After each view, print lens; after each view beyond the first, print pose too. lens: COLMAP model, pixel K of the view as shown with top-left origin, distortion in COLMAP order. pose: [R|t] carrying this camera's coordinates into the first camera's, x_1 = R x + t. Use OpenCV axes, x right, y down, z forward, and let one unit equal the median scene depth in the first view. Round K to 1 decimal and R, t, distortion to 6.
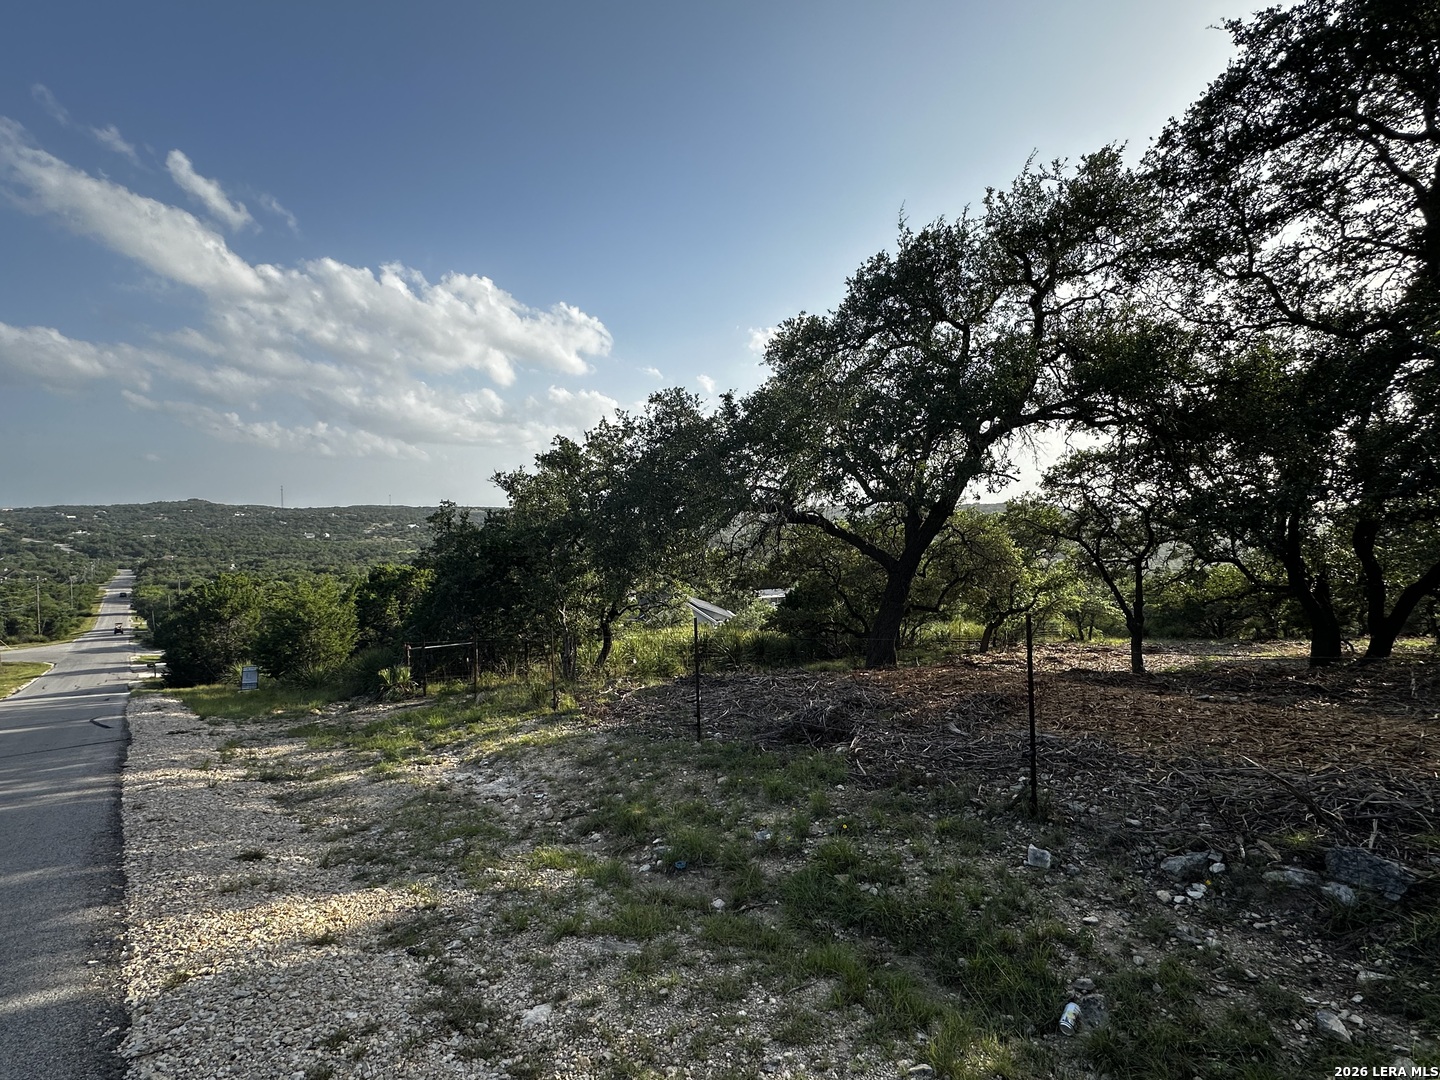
lens RADIAL K [[687.6, 0, 720.0], [0, 687.6, 540.0], [0, 0, 1]] dist [-0.004842, 0.001030]
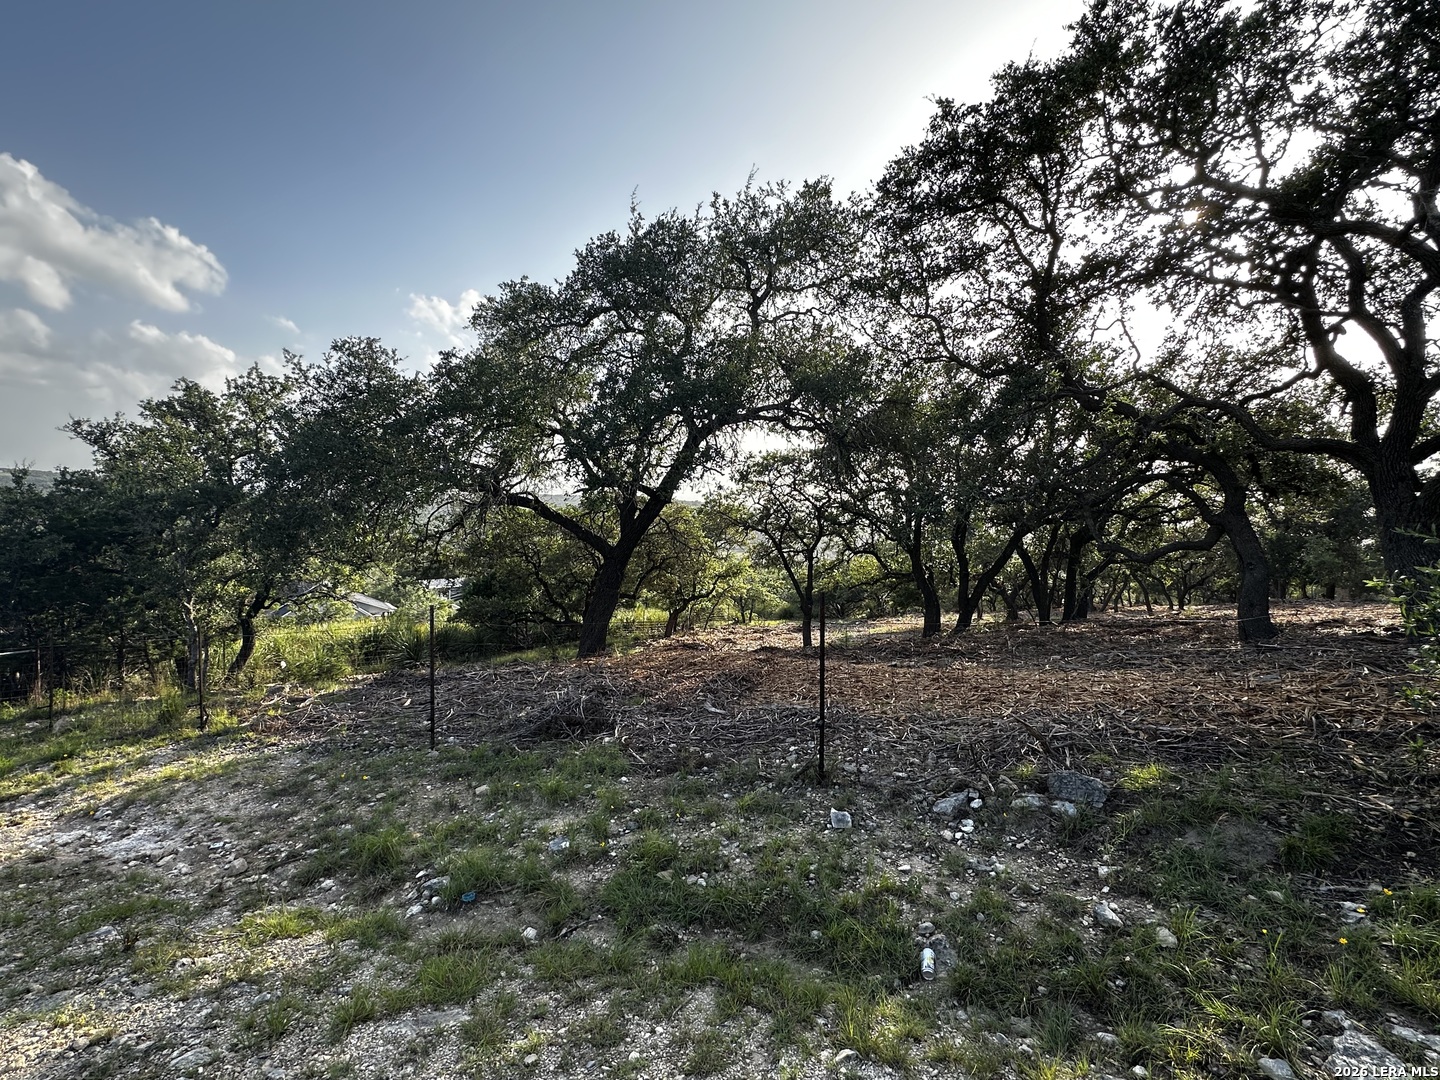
lens RADIAL K [[687.6, 0, 720.0], [0, 687.6, 540.0], [0, 0, 1]] dist [-0.004842, 0.001030]
pose [[0.891246, 0.023111, 0.452931, -0.066294], [-0.029627, 0.999534, 0.007297, 0.009744], [-0.452552, -0.019922, 0.891516, 0.049809]]
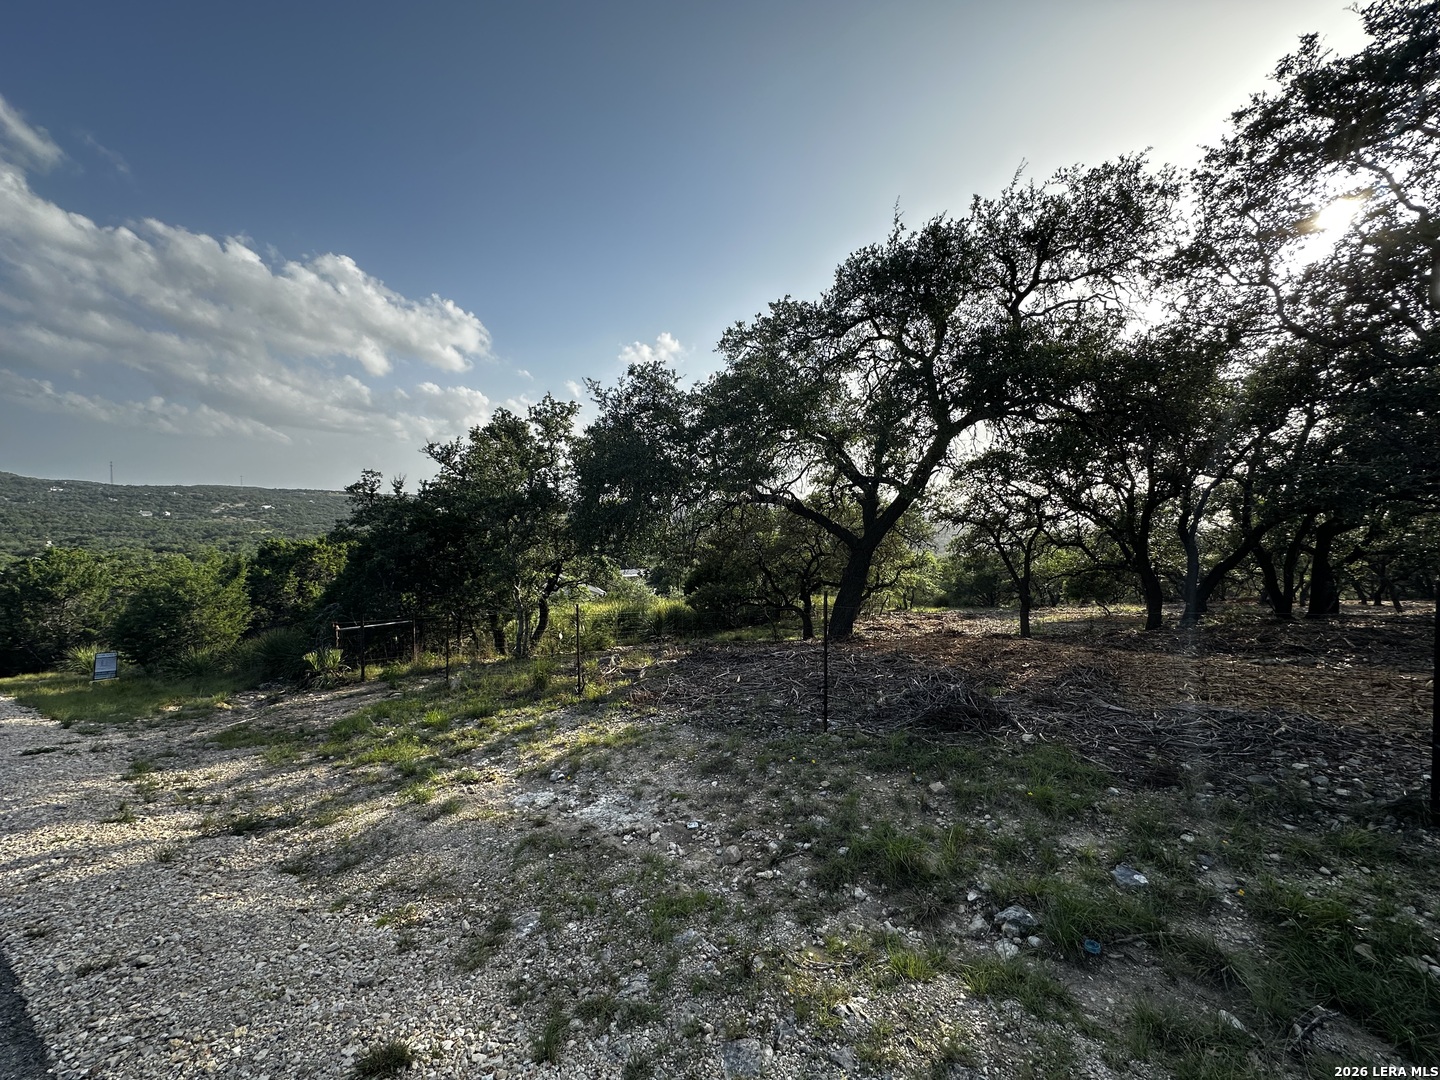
lens RADIAL K [[573.6, 0, 720.0], [0, 573.6, 540.0], [0, 0, 1]] dist [-0.002642, 0.000001]
pose [[0.968973, 0.015982, 0.246647, -0.218198], [-0.020867, 0.999634, 0.017203, 0.025071], [-0.246282, -0.021816, 0.968953, 0.212051]]
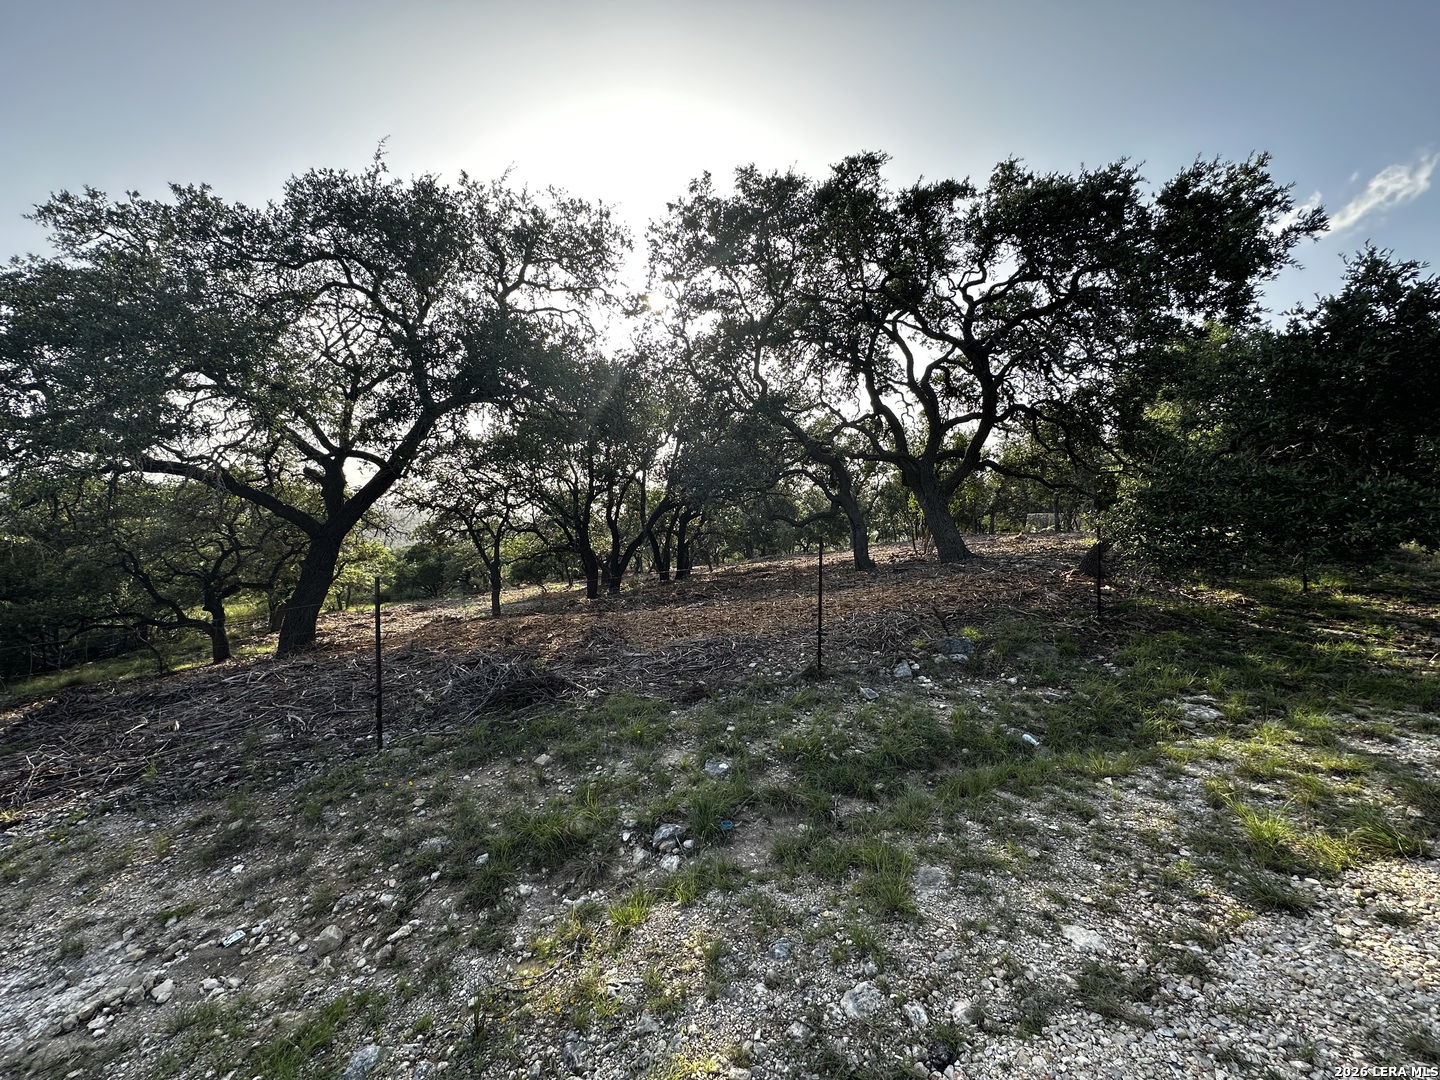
lens RADIAL K [[573.6, 0, 720.0], [0, 573.6, 540.0], [0, 0, 1]] dist [-0.002642, 0.000001]
pose [[0.387472, -0.009644, 0.921831, -0.280611], [-0.012200, 0.999804, 0.015588, 0.039027], [-0.921801, -0.017286, 0.387278, 0.284184]]
